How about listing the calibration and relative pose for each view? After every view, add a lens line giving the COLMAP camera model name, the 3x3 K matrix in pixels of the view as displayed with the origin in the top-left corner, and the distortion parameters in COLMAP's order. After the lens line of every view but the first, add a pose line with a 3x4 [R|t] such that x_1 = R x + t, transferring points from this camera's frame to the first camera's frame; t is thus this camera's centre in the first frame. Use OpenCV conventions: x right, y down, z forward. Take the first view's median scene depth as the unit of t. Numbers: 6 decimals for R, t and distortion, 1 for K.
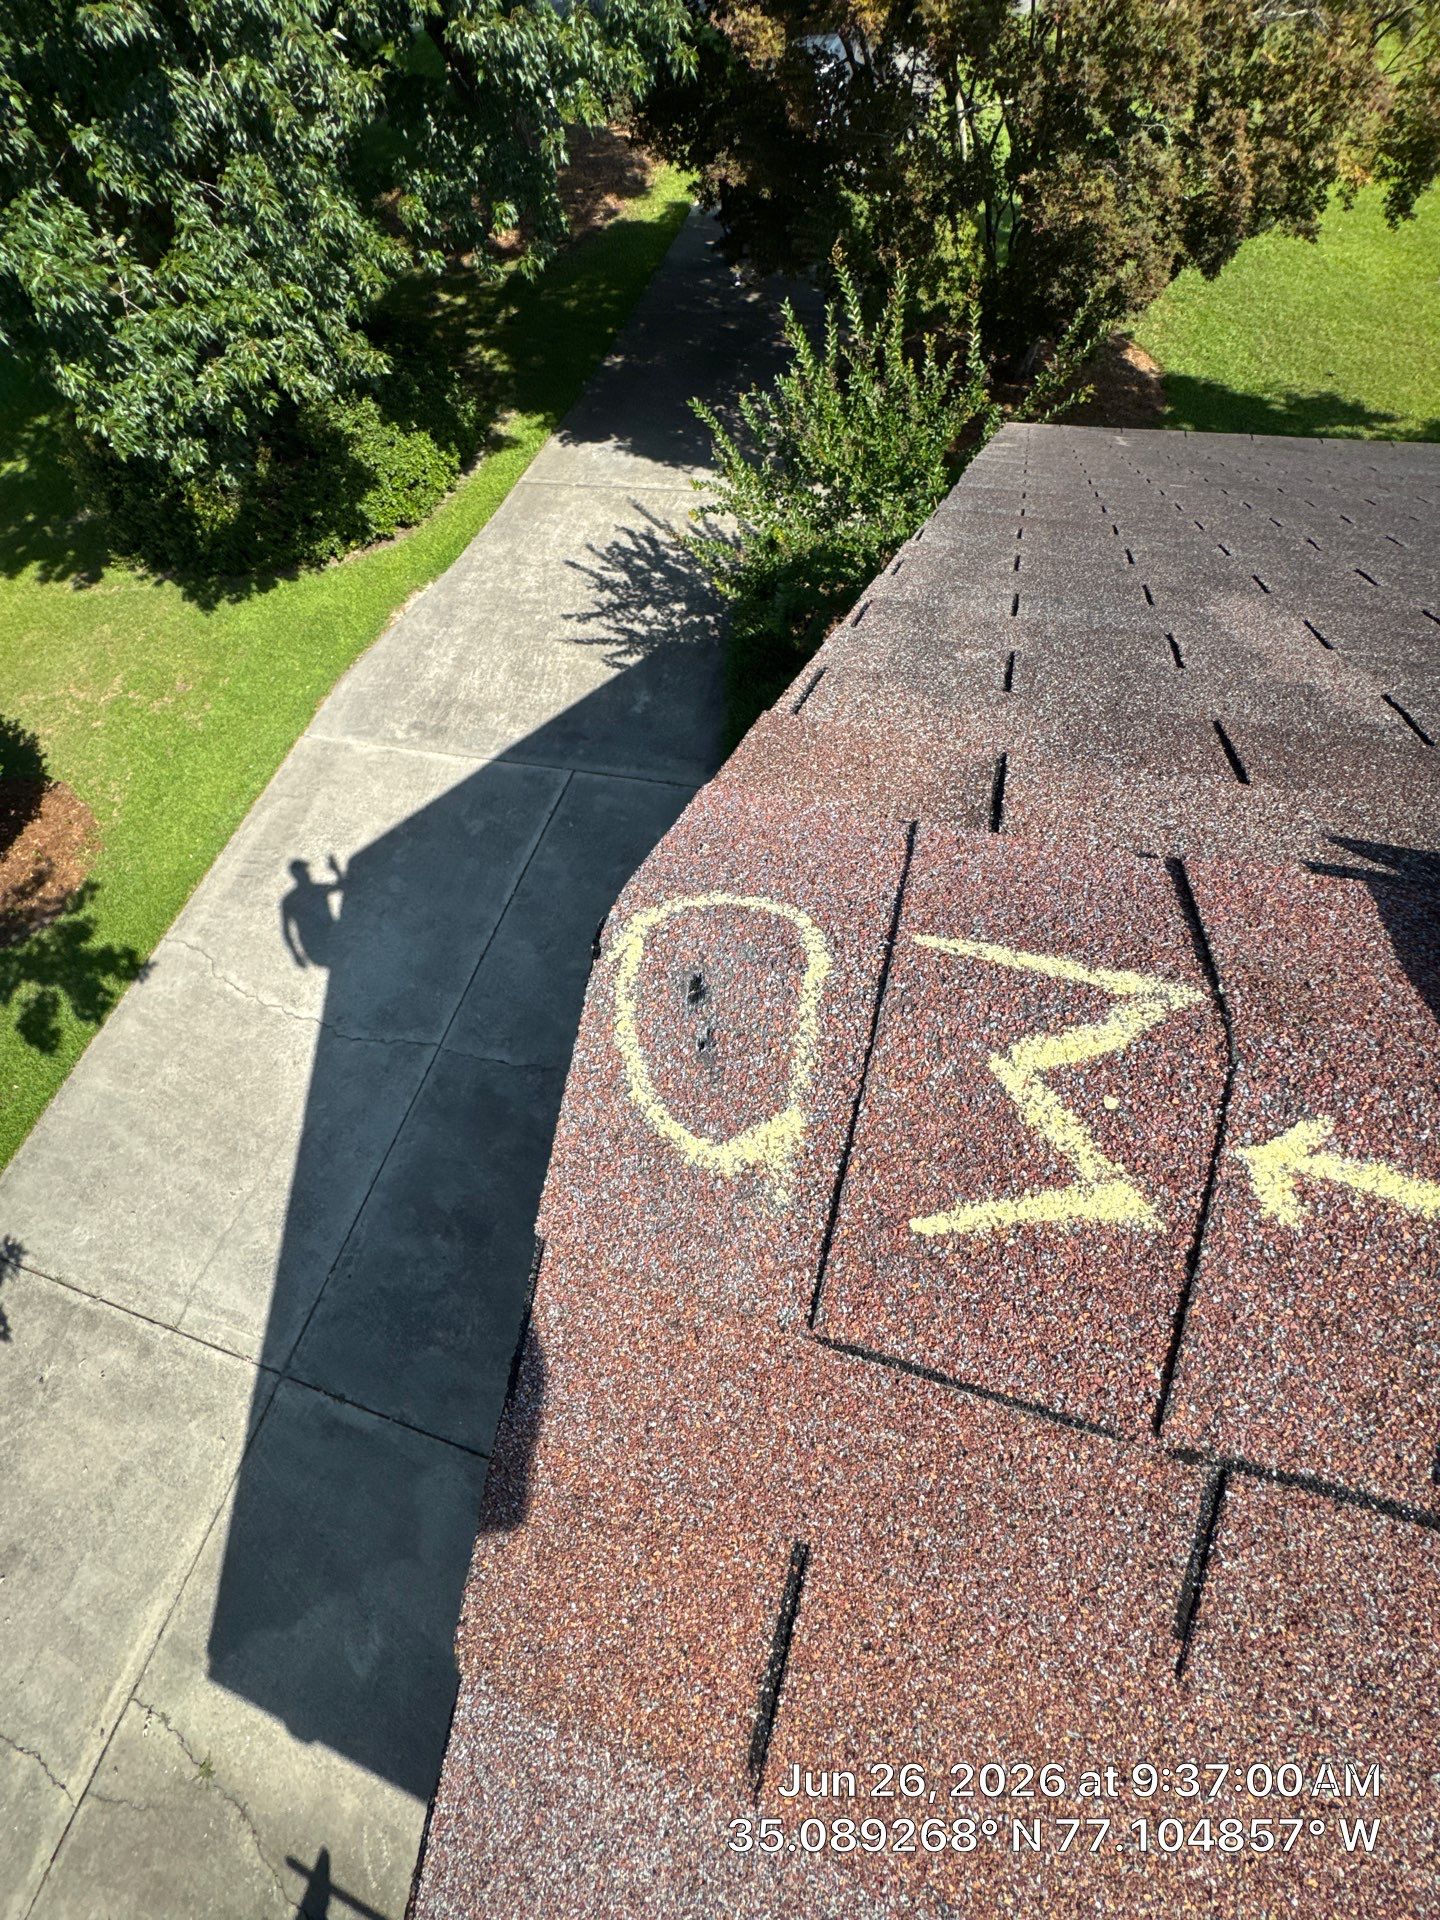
lens RADIAL K [[777.5, 0, 718.0], [0, 777.5, 969.6], [0, 0, 1]] dist [-0.003675, -0.000407]
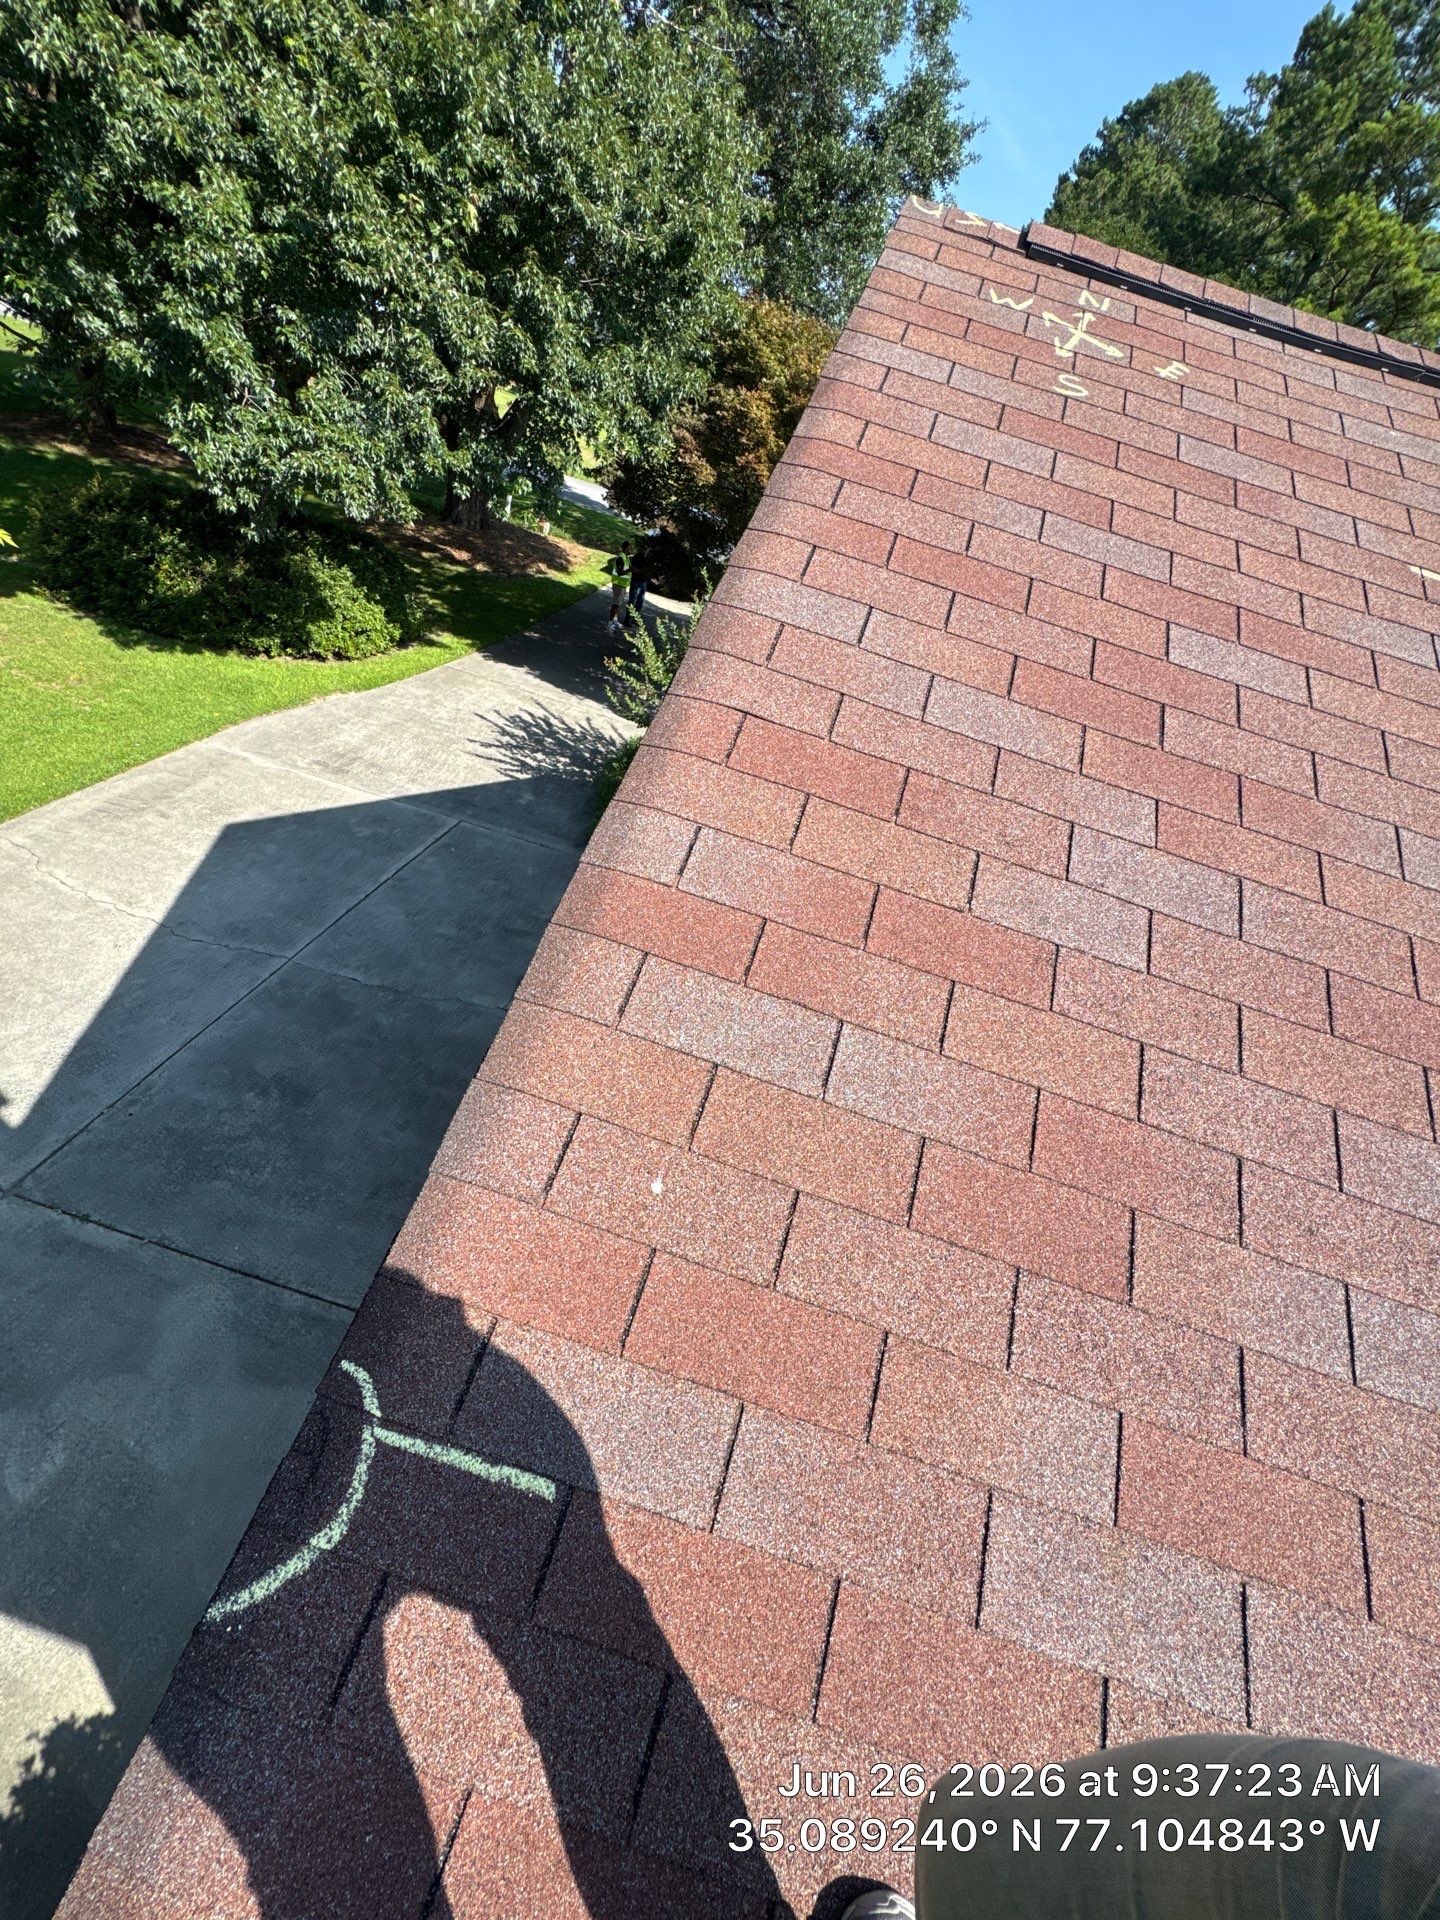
lens RADIAL K [[772.9, 0, 726.7], [0, 772.9, 954.6], [0, 0, 1]] dist [-0.004262, 0.000049]
pose [[0.930047, 0.241311, 0.277097, -0.083881], [-0.099093, 0.890903, -0.443252, 0.397747], [-0.353828, 0.384787, 0.852493, -0.068872]]
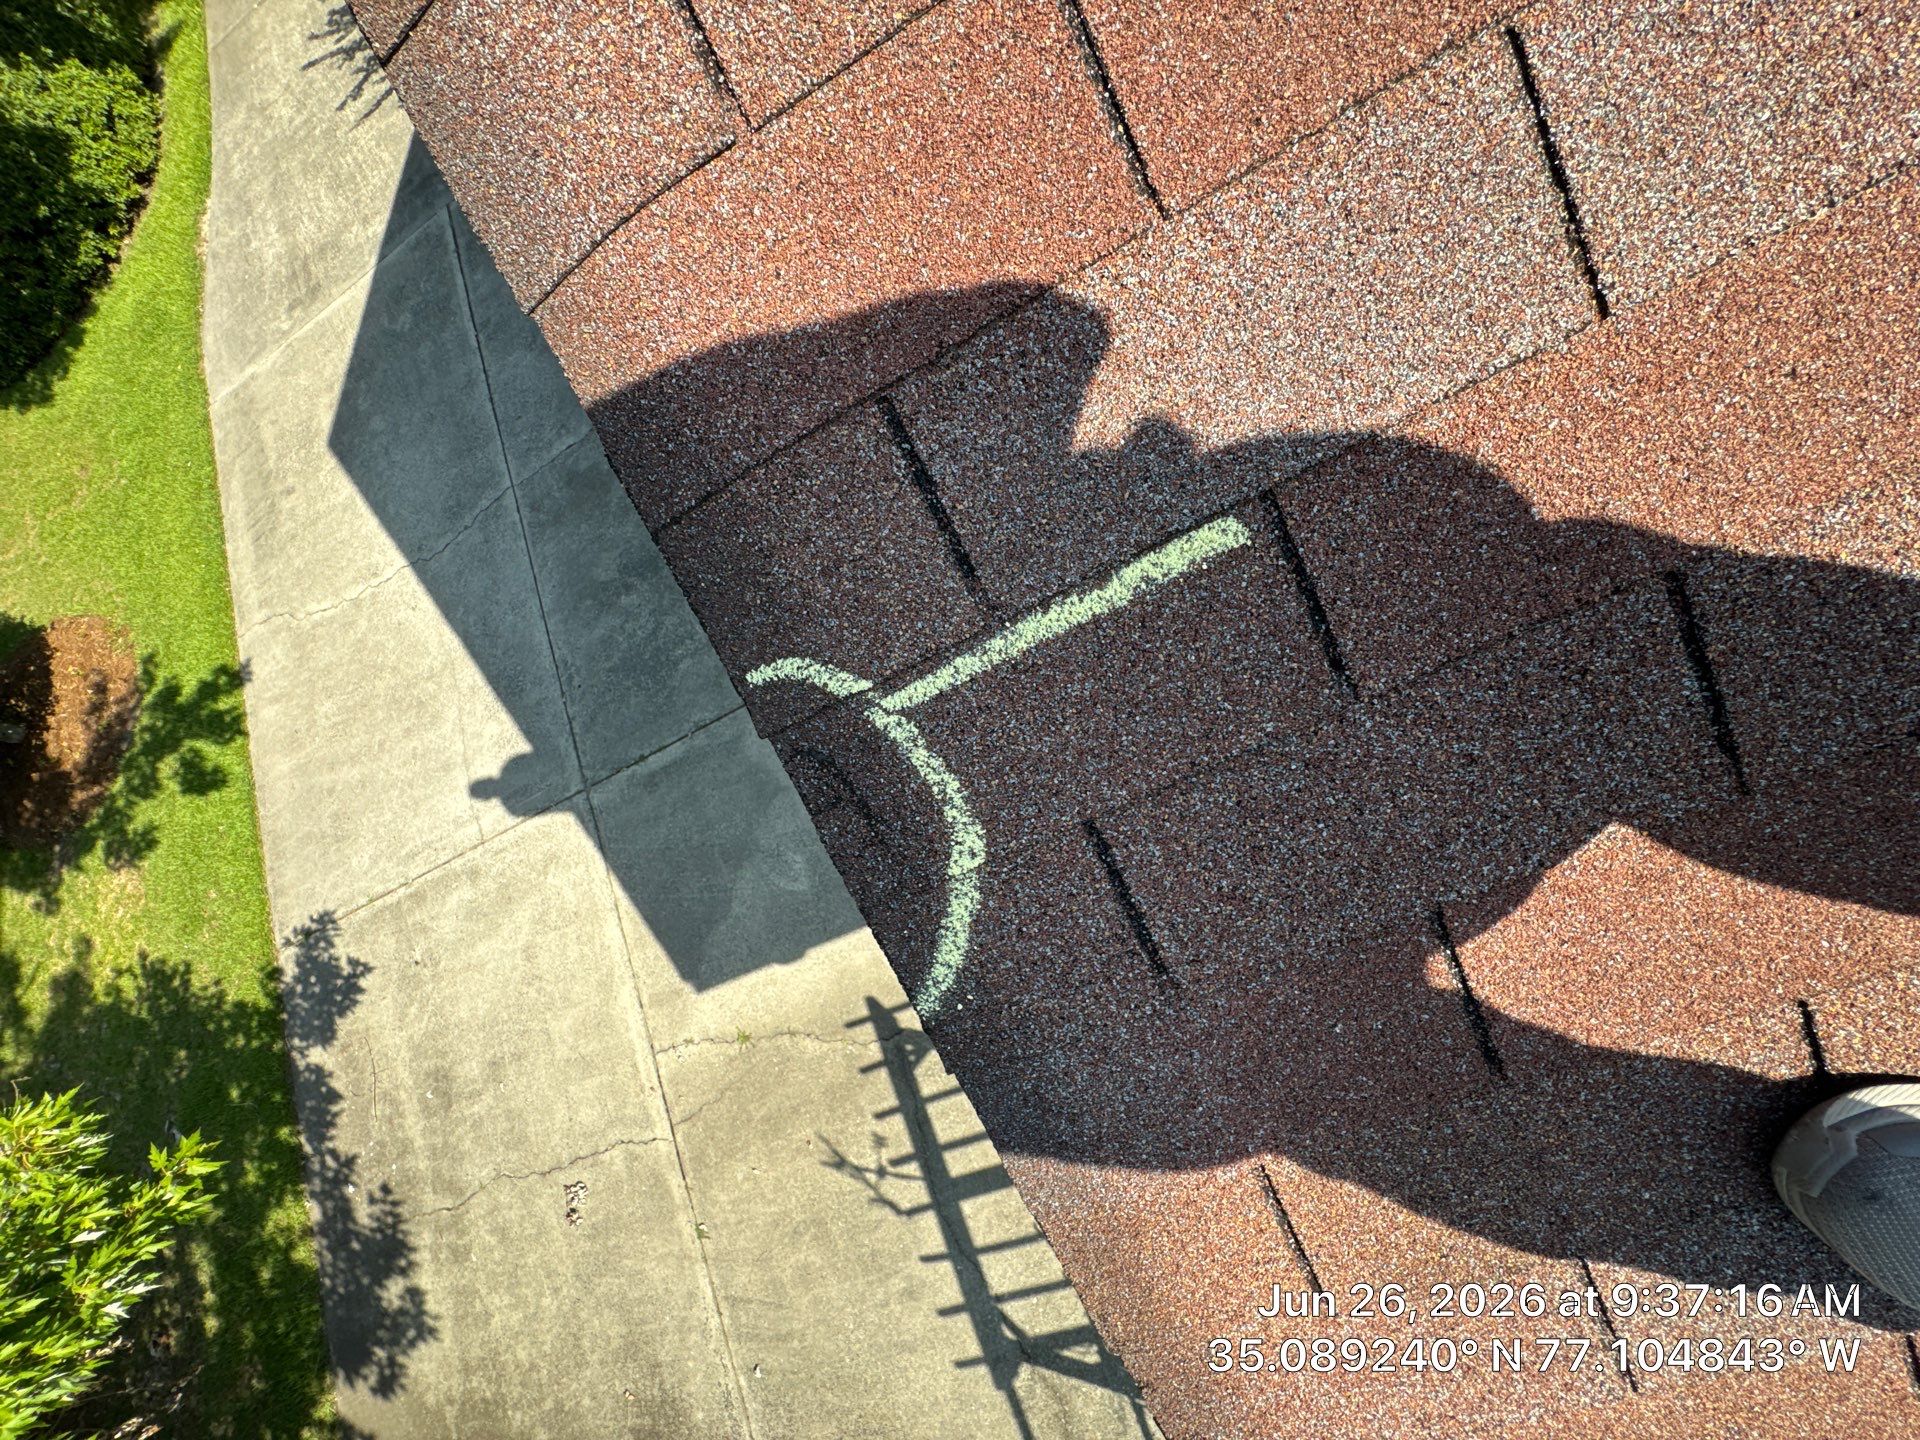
lens RADIAL K [[781.2, 0, 960.1], [0, 781.2, 727.3], [0, 0, 1]] dist [-0.007206, 0.001226]
pose [[0.775744, -0.630352, -0.029619, -0.079497], [0.626236, 0.763195, 0.159253, 0.408322], [-0.077780, -0.142088, 0.986793, 0.000788]]
